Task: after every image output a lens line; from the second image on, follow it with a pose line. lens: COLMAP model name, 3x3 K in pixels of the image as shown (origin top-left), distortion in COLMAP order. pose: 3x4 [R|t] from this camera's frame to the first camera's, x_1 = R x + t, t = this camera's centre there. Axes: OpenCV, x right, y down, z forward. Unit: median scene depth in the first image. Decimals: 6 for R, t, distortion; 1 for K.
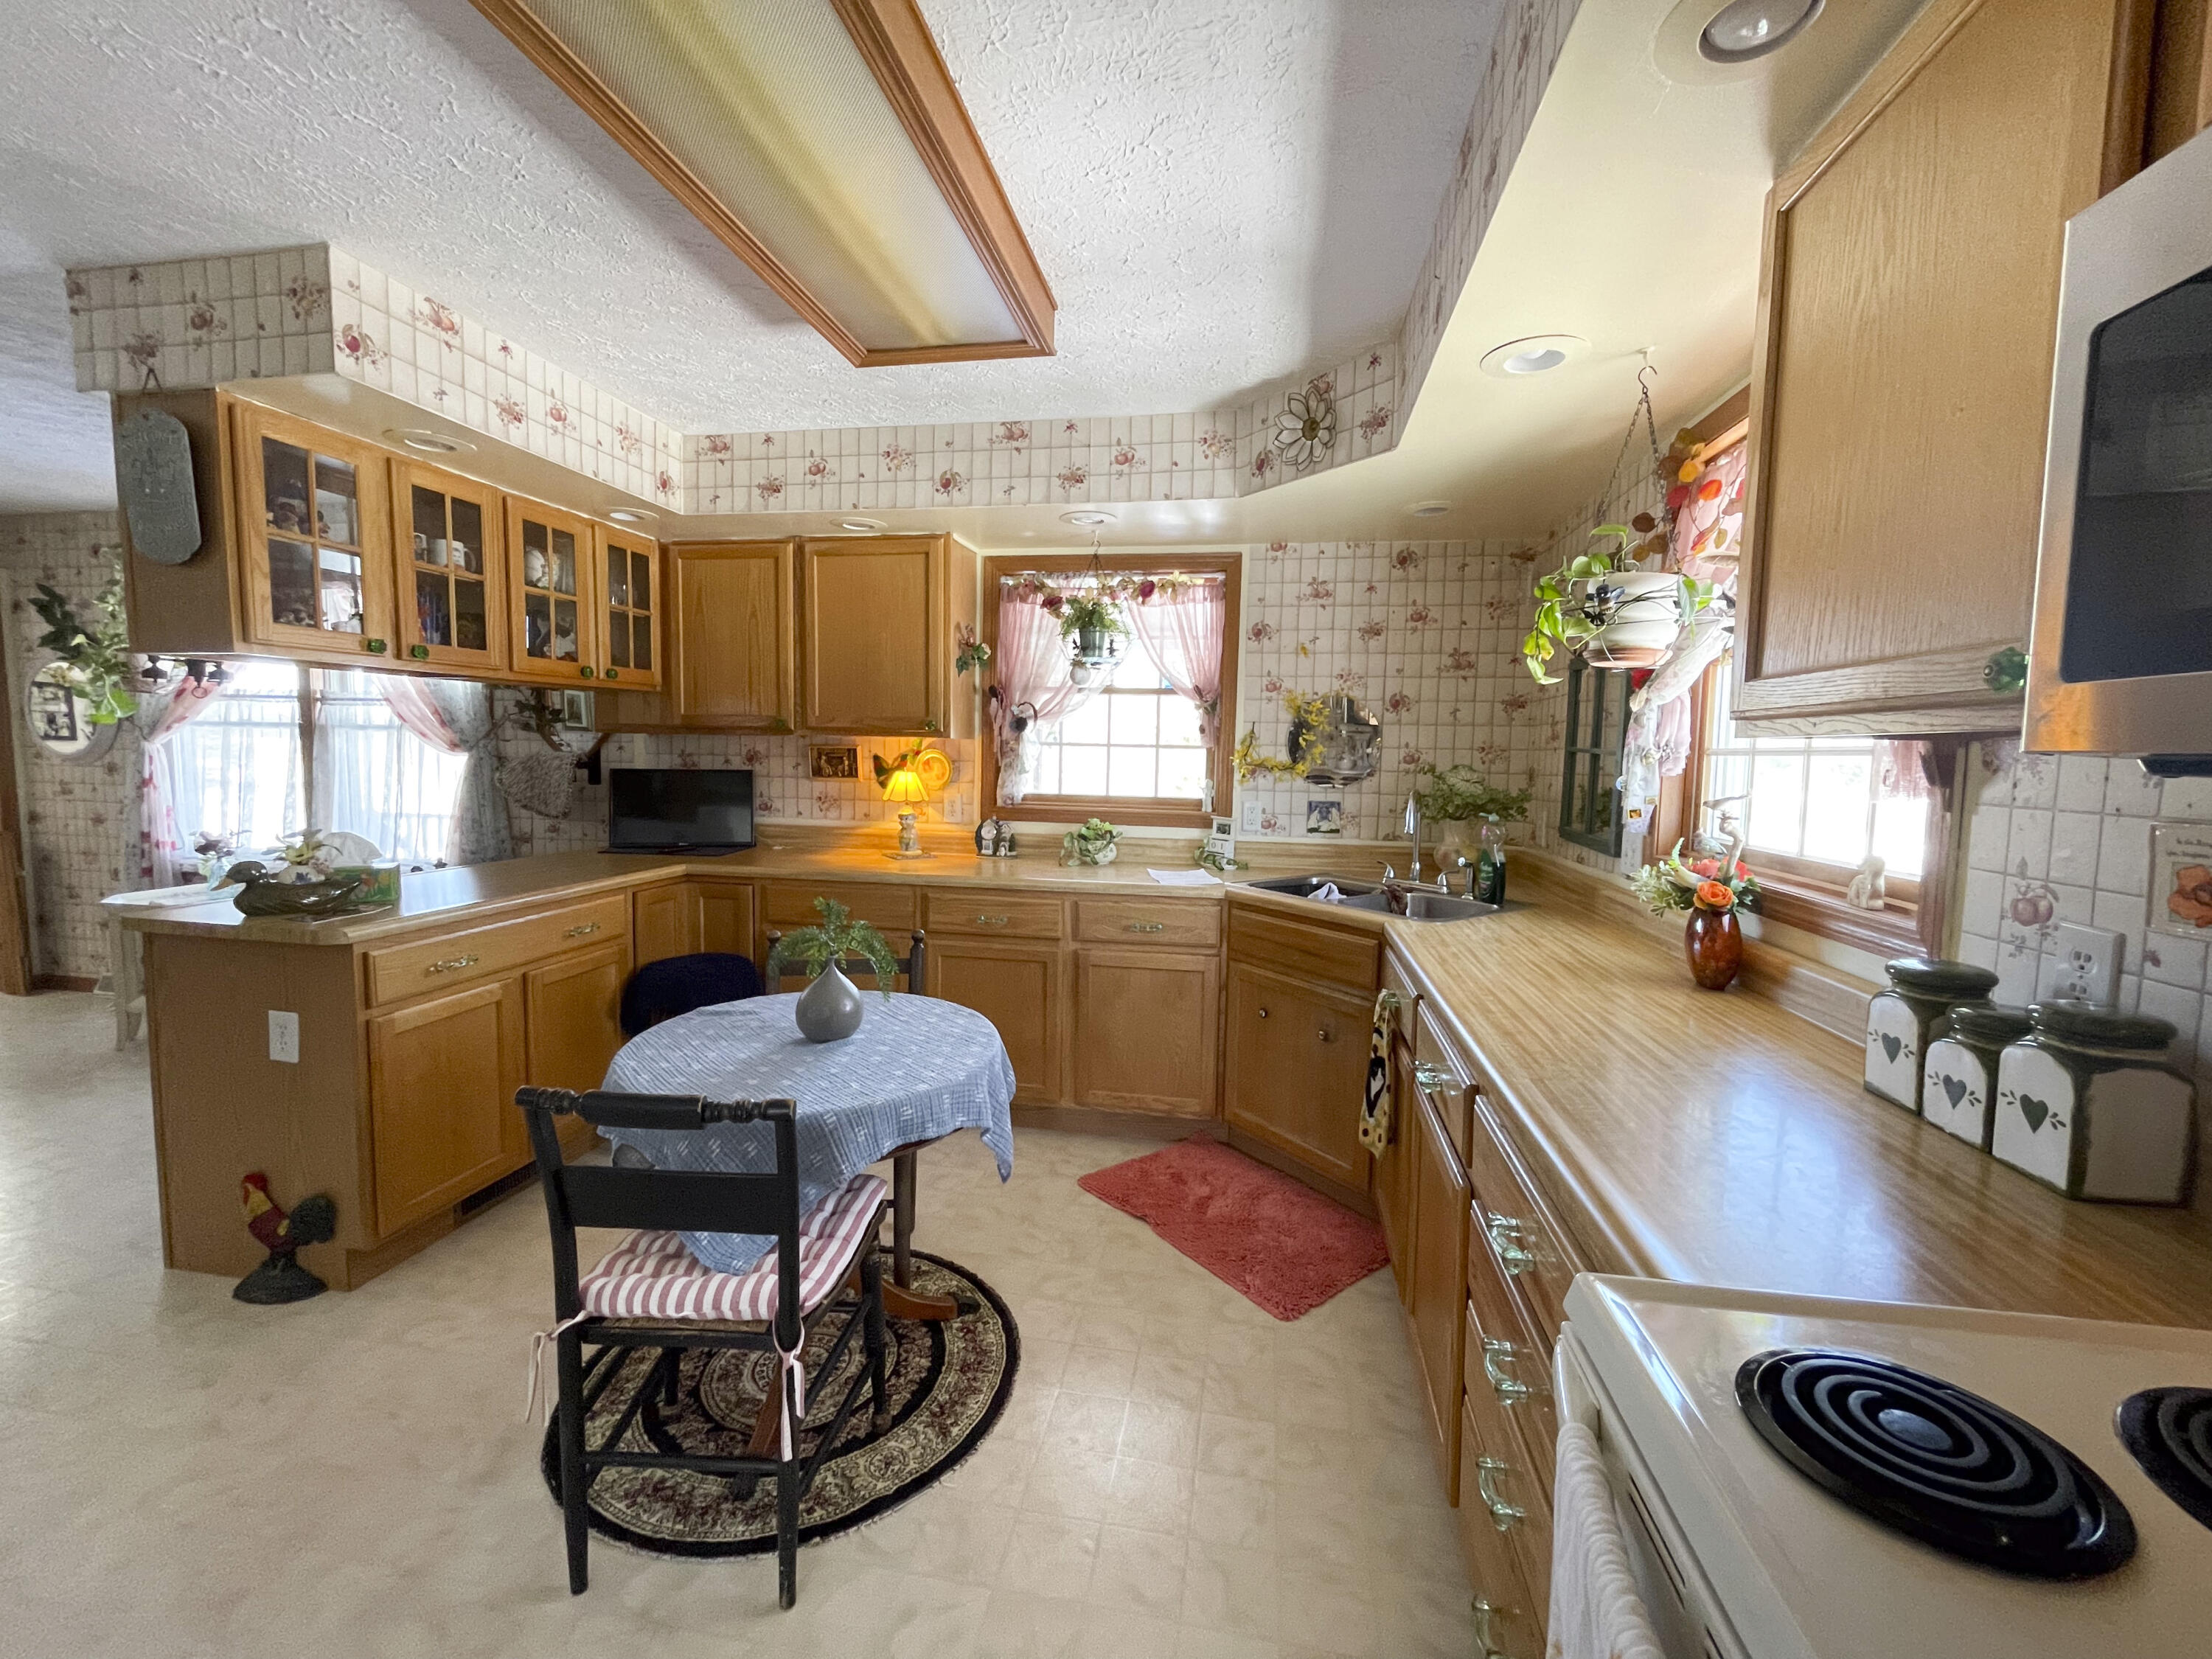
lens RADIAL K [[897.6, 0, 1109.0], [0, 897.6, 833.9], [0, 0, 1]] dist [-0.010422, 0.000032]
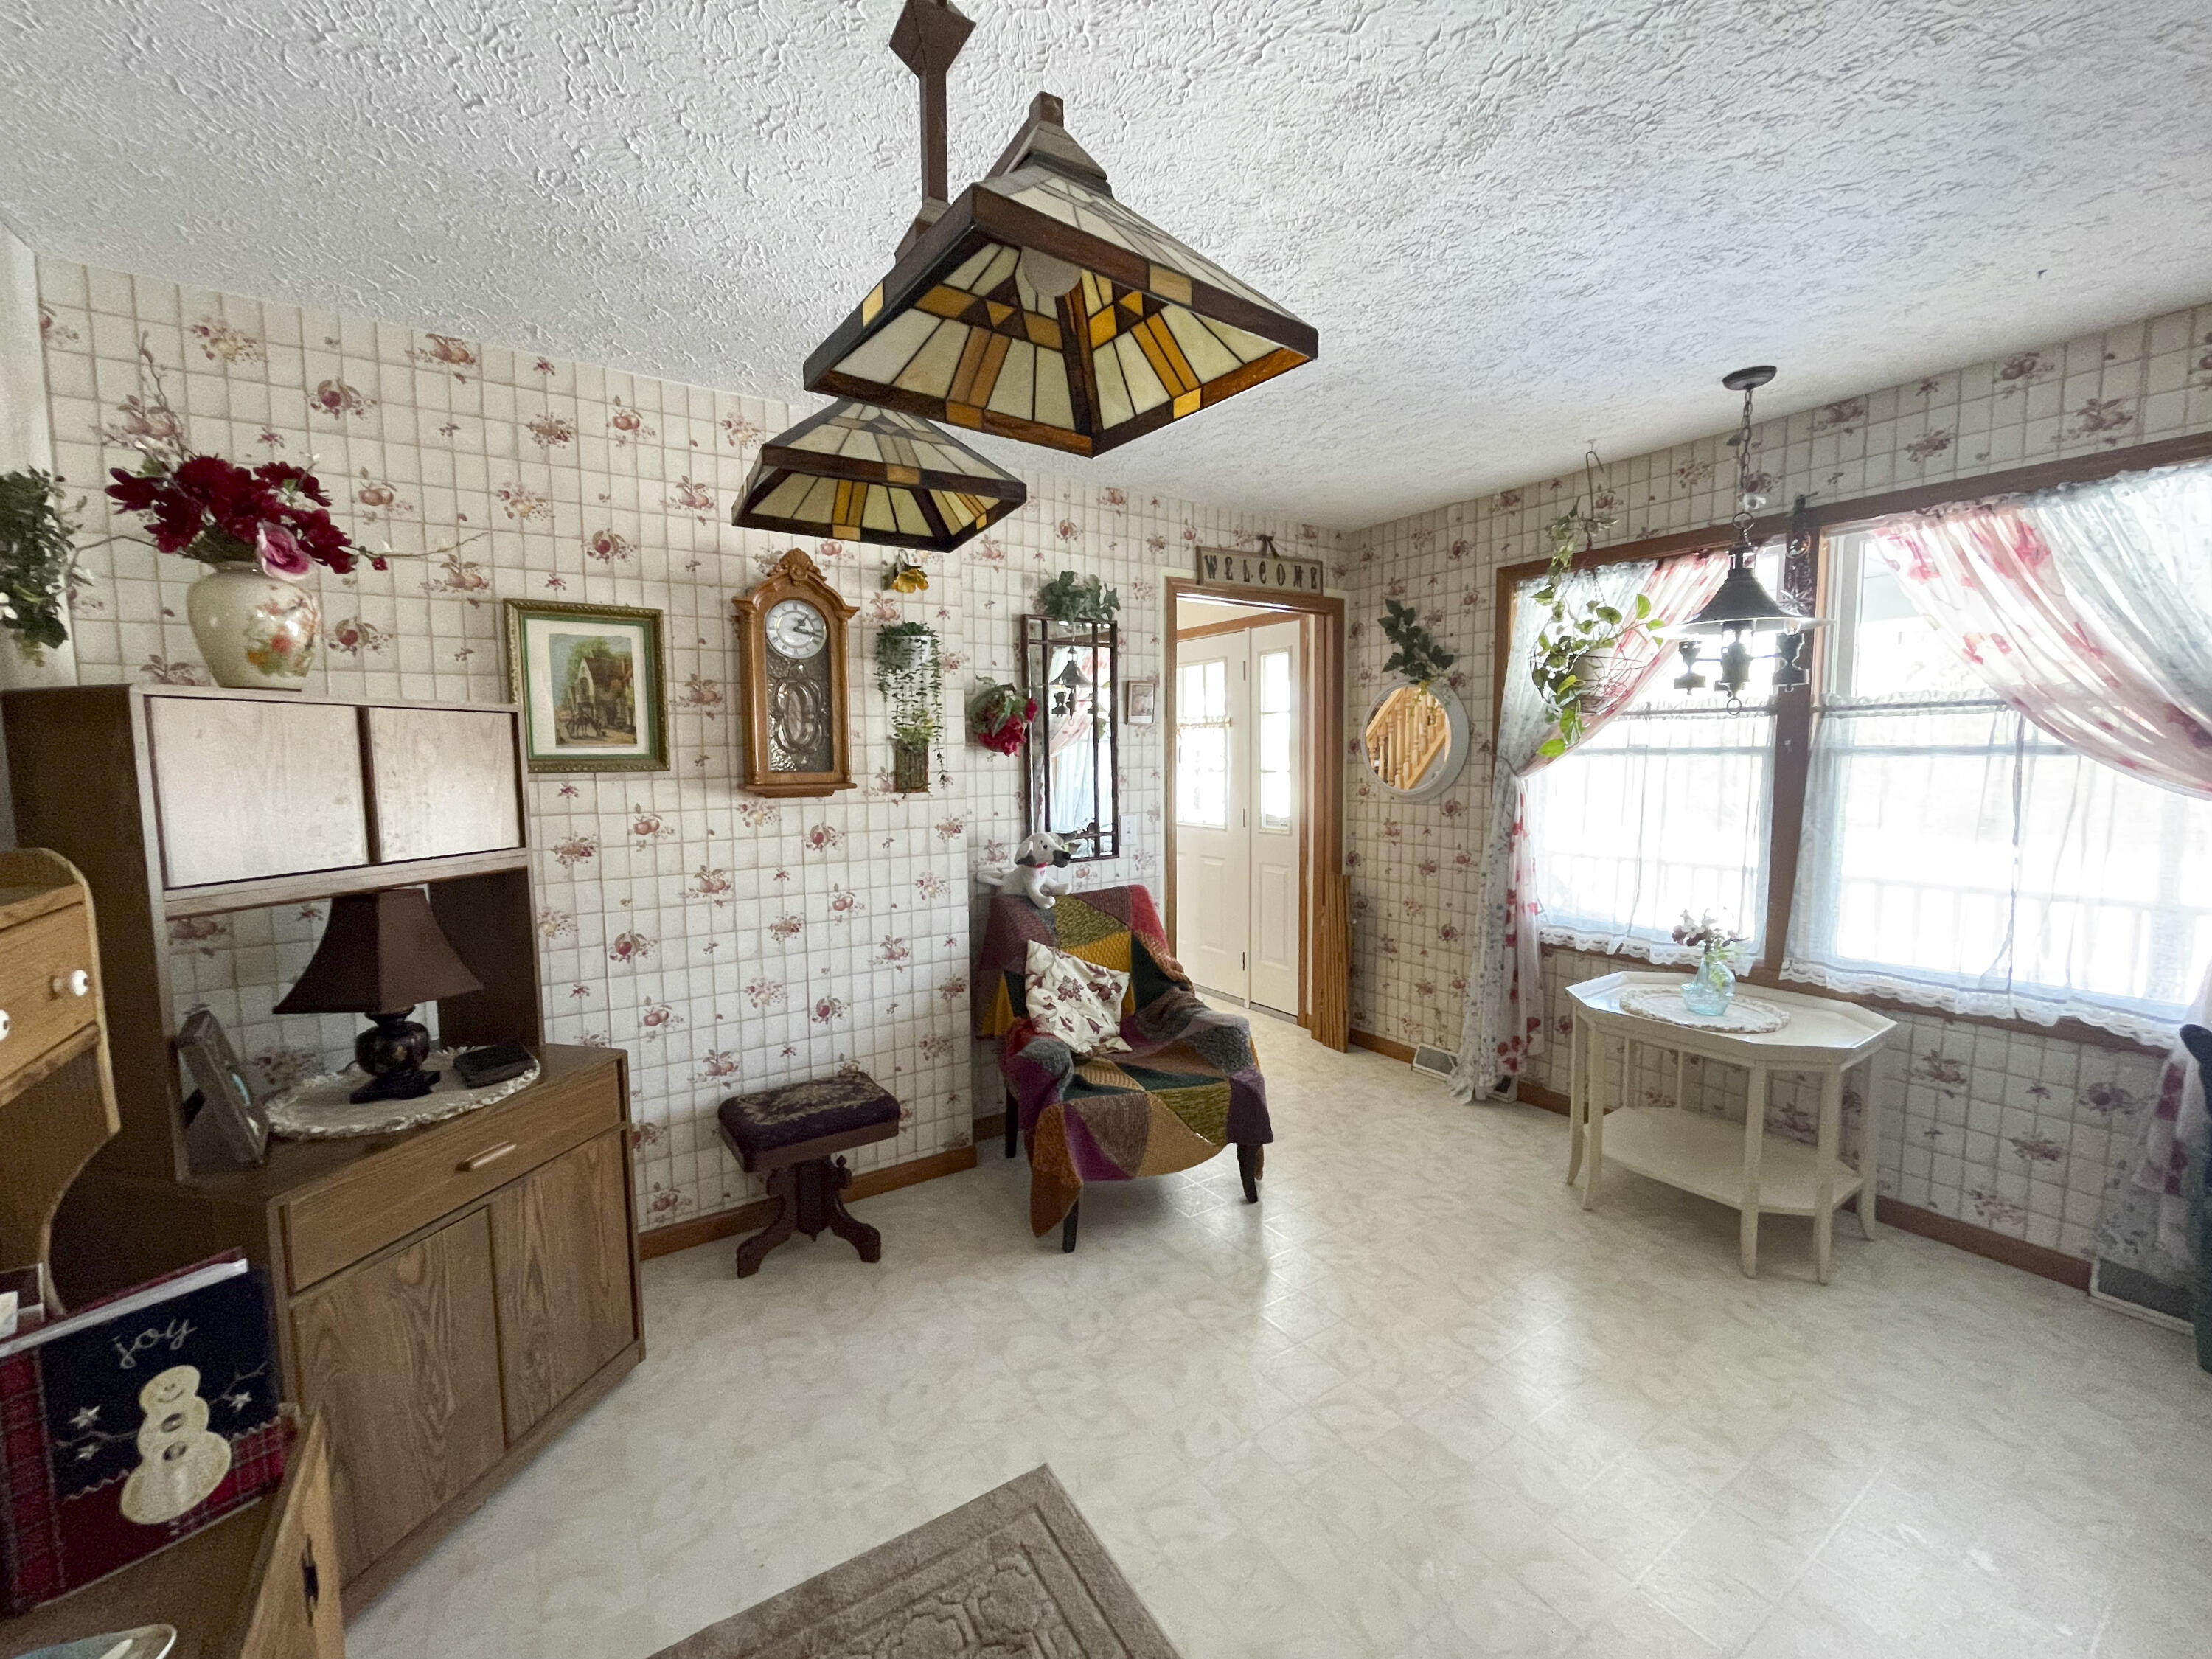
lens RADIAL K [[897.6, 0, 1109.0], [0, 897.6, 833.9], [0, 0, 1]] dist [-0.010422, 0.000032]
pose [[0.680931, 0.037880, -0.731367, -0.729499], [-0.045951, 0.998904, 0.008954, -0.042445], [0.730905, 0.027510, 0.681925, 0.181195]]
